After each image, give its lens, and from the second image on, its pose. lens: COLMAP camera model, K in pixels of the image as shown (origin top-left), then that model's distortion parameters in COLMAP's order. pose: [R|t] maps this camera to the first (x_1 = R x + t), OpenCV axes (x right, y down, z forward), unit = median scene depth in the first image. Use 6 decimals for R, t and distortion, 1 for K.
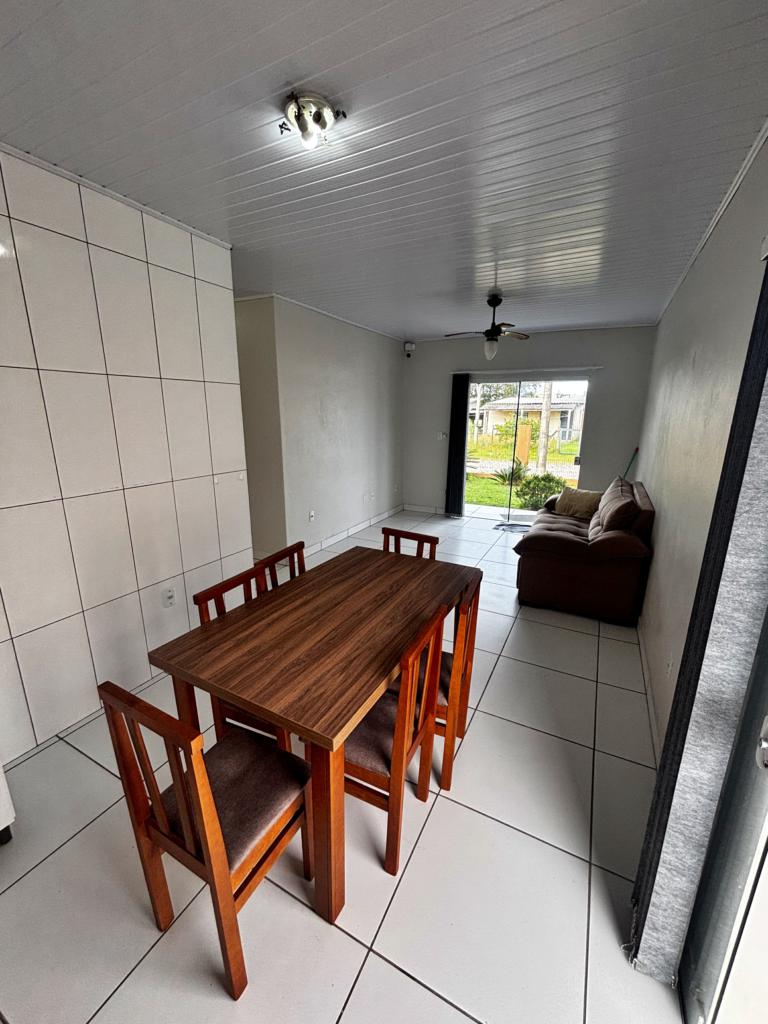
lens RADIAL K [[410.2, 0, 384.7], [0, 410.2, 513.8], [0, 0, 1]] dist [0.006987, -0.000539]
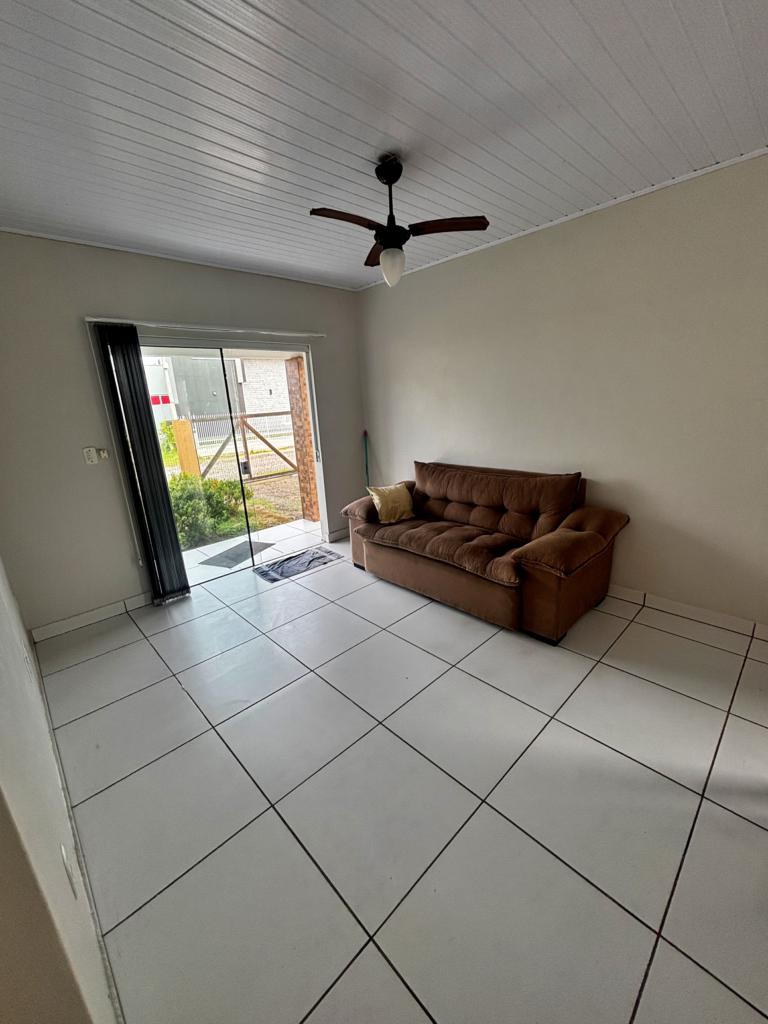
lens RADIAL K [[410.2, 0, 382.4], [0, 410.2, 513.4], [0, 0, 1]] dist [0.006987, -0.000539]
pose [[0.312132, -0.285035, 0.906272, -0.222825], [0.281056, 0.938936, 0.198509, -0.139333], [-0.907514, 0.192752, 0.373182, 0.585725]]
